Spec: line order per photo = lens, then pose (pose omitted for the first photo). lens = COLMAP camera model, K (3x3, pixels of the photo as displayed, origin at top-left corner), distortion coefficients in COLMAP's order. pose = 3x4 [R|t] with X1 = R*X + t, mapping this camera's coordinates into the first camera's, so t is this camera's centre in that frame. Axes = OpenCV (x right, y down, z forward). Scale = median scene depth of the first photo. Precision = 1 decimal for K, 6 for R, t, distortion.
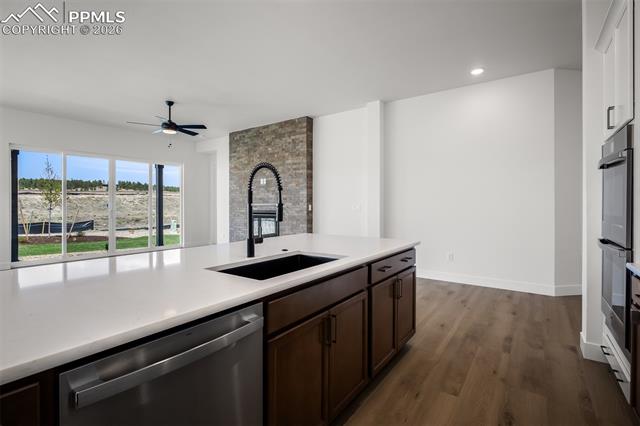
lens RADIAL K [[304.9, 0, 314.1], [0, 304.9, 203.3], [0, 0, 1]] dist [-0.013700, 0.001548]
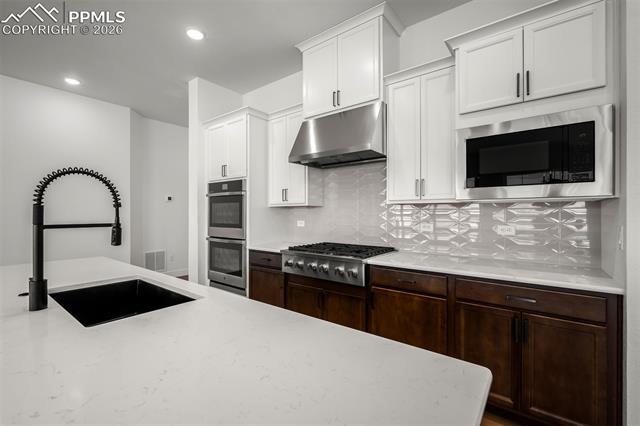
lens RADIAL K [[289.6, 0, 316.7], [0, 289.6, 213.3], [0, 0, 1]] dist [-0.012030, 0.000218]
pose [[0.033839, -0.001646, 0.999426, -0.200829], [-0.002236, 0.999996, 0.001723, -0.006640], [-0.999425, -0.002293, 0.033835, 0.097016]]
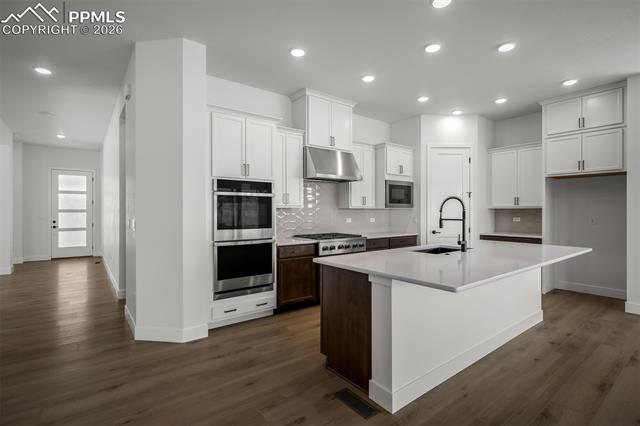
lens RADIAL K [[304.9, 0, 316.0], [0, 304.9, 212.2], [0, 0, 1]] dist [-0.013700, 0.001548]
pose [[-0.960560, 0.001588, 0.278067, 0.024025], [0.001278, 0.999998, -0.001296, -0.007638], [-0.278069, -0.000890, -0.960561, 0.678322]]
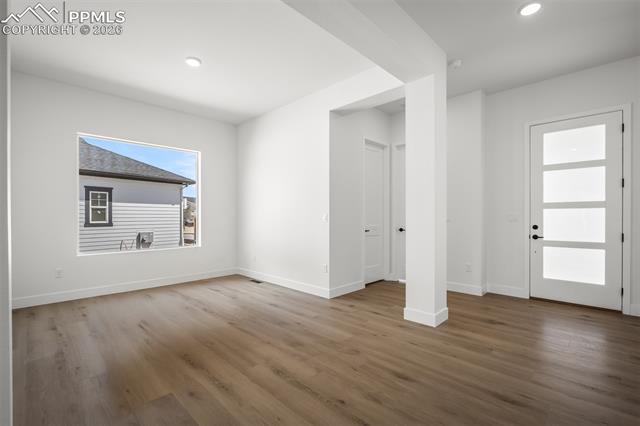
lens RADIAL K [[289.6, 0, 319.3], [0, 289.6, 216.6], [0, 0, 1]] dist [-0.012030, 0.000218]
pose [[0.170961, -0.000316, 0.985278, 0.634526], [-0.002056, 0.999998, 0.000677, 0.005653], [-0.985276, -0.002141, 0.170960, 0.202158]]
